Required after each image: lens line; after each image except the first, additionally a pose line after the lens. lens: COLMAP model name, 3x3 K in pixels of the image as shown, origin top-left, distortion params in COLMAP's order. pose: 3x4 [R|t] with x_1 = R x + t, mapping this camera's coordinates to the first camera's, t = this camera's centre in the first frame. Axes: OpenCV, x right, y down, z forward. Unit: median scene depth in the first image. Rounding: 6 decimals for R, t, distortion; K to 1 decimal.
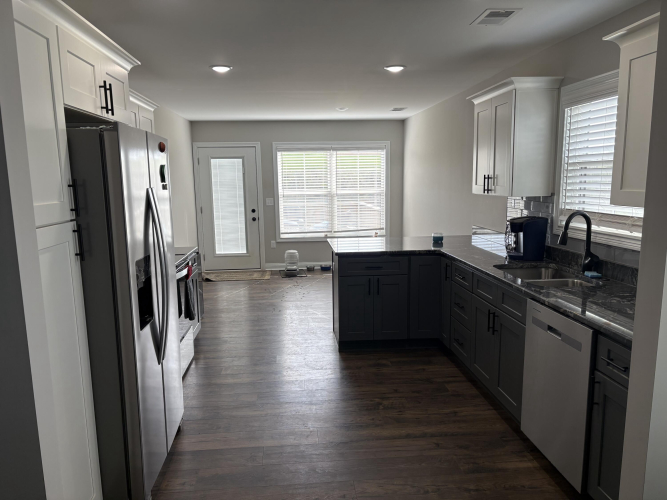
lens RADIAL K [[499.8, 0, 334.1], [0, 499.8, 252.0], [0, 0, 1]] dist [-0.009496, -0.007583]
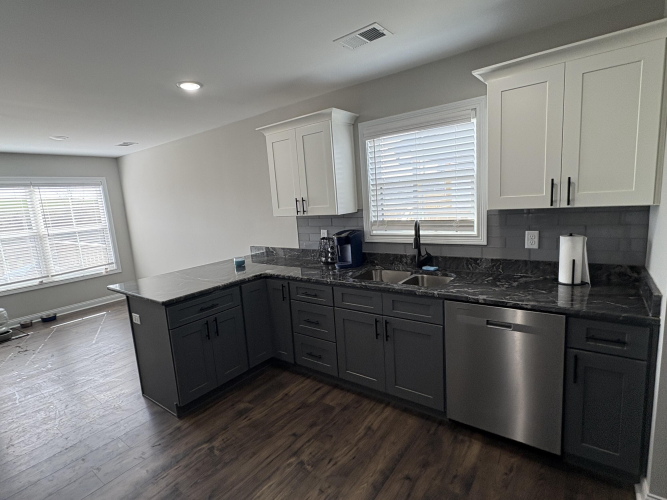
lens RADIAL K [[332.3, 0, 334.4], [0, 332.3, 249.0], [0, 0, 1]] dist [-0.000236, 0.000825]
pose [[0.664025, -0.140130, 0.734462, -0.214733], [0.165010, 0.985527, 0.038847, -0.063826], [-0.729275, 0.095398, 0.677538, 0.490651]]
